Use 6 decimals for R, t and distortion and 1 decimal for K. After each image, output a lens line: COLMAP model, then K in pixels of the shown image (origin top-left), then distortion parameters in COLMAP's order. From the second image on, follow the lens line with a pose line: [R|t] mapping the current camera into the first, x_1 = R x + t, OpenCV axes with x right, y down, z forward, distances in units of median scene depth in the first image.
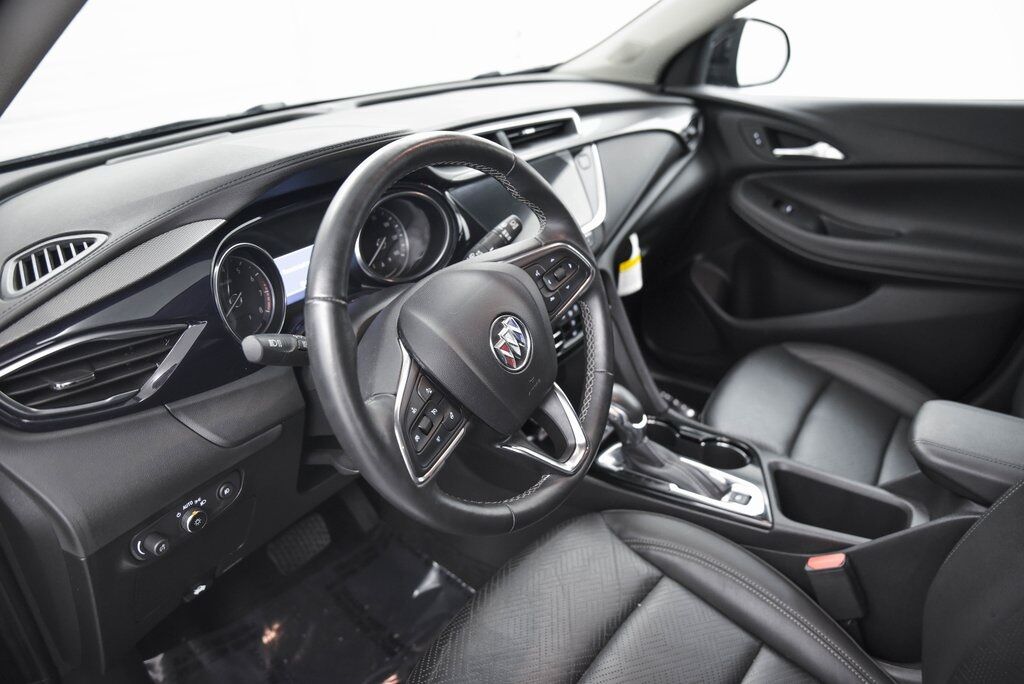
lens RADIAL K [[671.2, 0, 512.0], [0, 671.2, 342.0], [0, 0, 1]] dist [-0.081235, 0.001545]
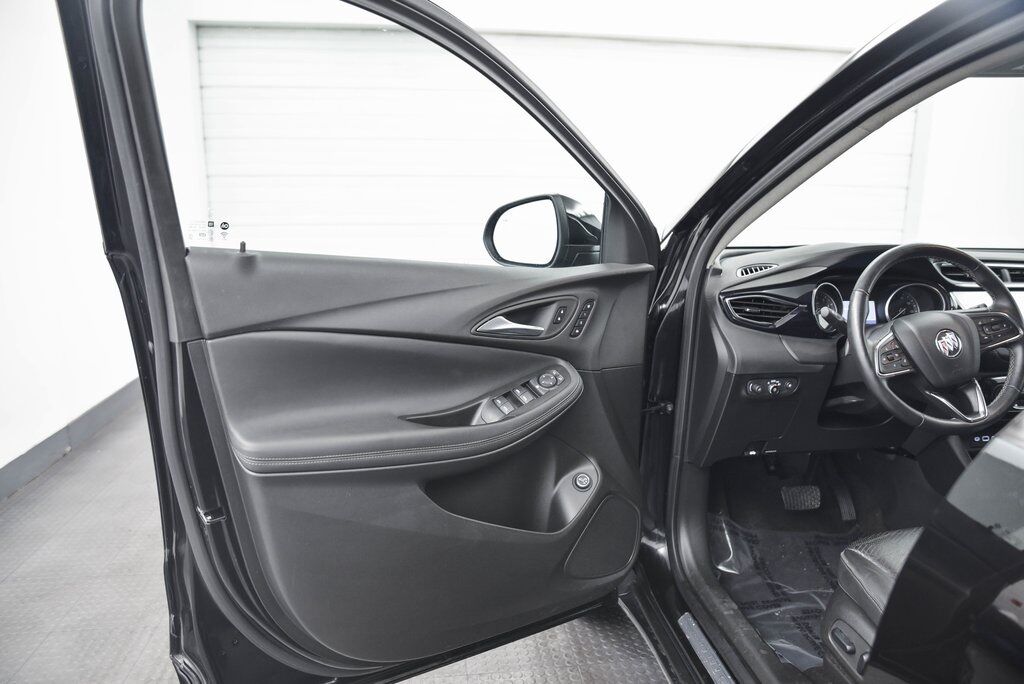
lens RADIAL K [[671.2, 0, 512.0], [0, 671.2, 342.0], [0, 0, 1]] dist [-0.081235, 0.001545]
pose [[0.669873, 0.168448, -0.723115, 0.317032], [-0.348572, 0.931272, -0.105970, 0.399316], [0.655566, 0.323045, 0.682550, -0.712644]]
